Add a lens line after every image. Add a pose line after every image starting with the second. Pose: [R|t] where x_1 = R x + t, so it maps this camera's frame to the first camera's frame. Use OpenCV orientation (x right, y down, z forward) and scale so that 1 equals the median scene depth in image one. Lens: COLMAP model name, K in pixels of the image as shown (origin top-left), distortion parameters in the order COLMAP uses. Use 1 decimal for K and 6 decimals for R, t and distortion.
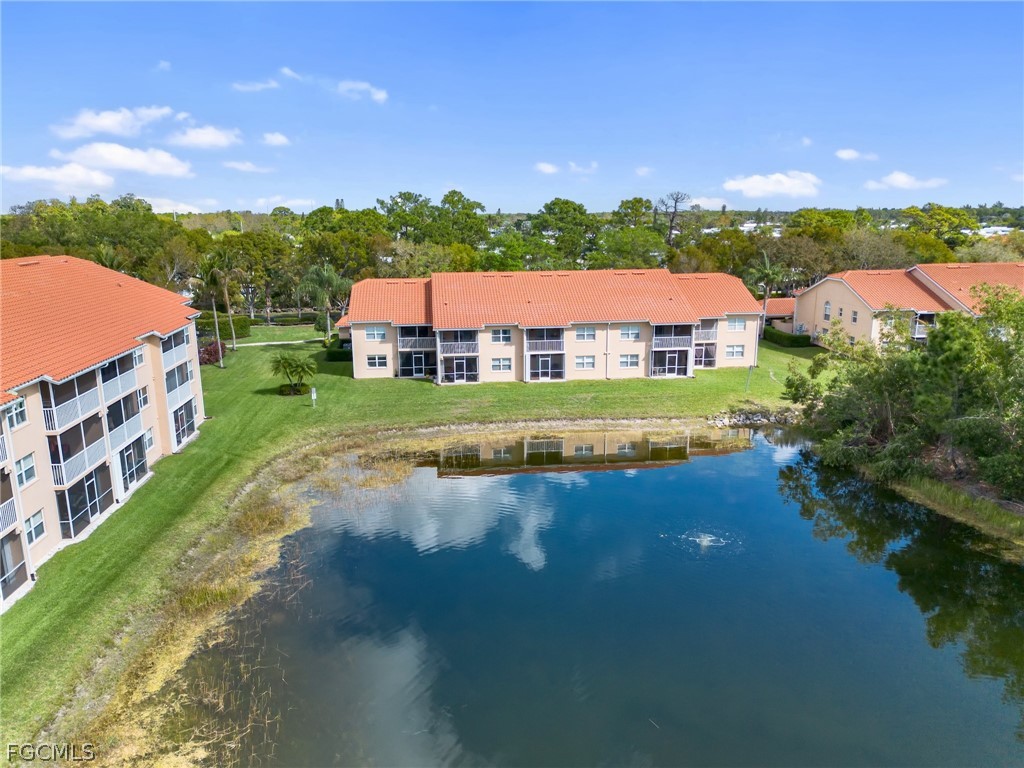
lens RADIAL K [[726.5, 0, 514.6], [0, 726.5, 379.3], [0, 0, 1]] dist [0.070102, -0.067379]
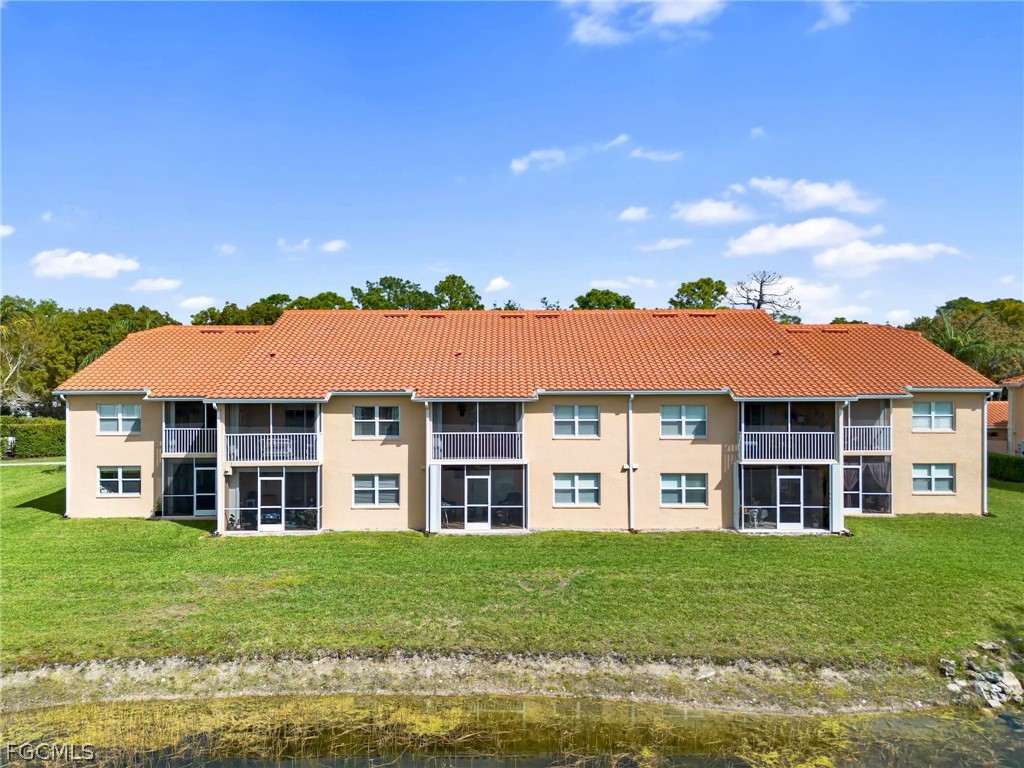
lens RADIAL K [[726.5, 0, 514.6], [0, 726.5, 379.3], [0, 0, 1]] dist [0.070102, -0.067379]
pose [[0.994833, 0.004637, -0.101423, 0.104742], [-0.026419, 0.976369, -0.214491, 0.005911], [0.098031, 0.216062, 0.971446, 0.578898]]
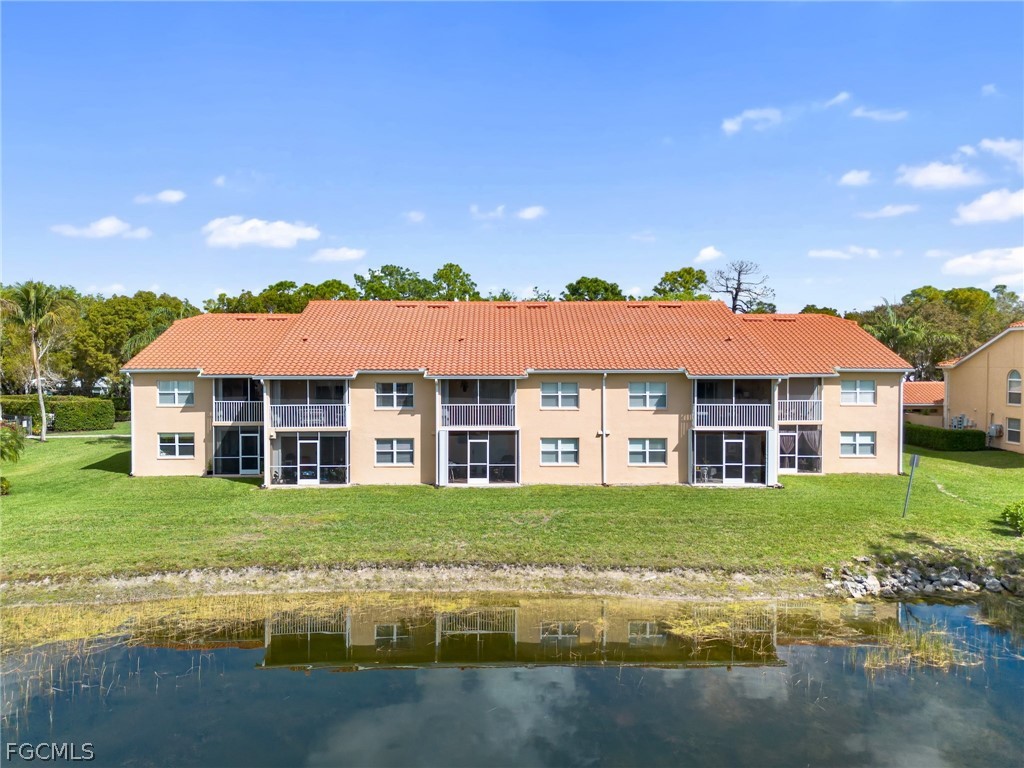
lens RADIAL K [[726.5, 0, 514.6], [0, 726.5, 379.3], [0, 0, 1]] dist [0.070102, -0.067379]
pose [[0.995687, 0.008673, -0.092370, 0.113385], [-0.026391, 0.980968, -0.192365, 0.026419], [0.088944, 0.193973, 0.976966, 0.492677]]
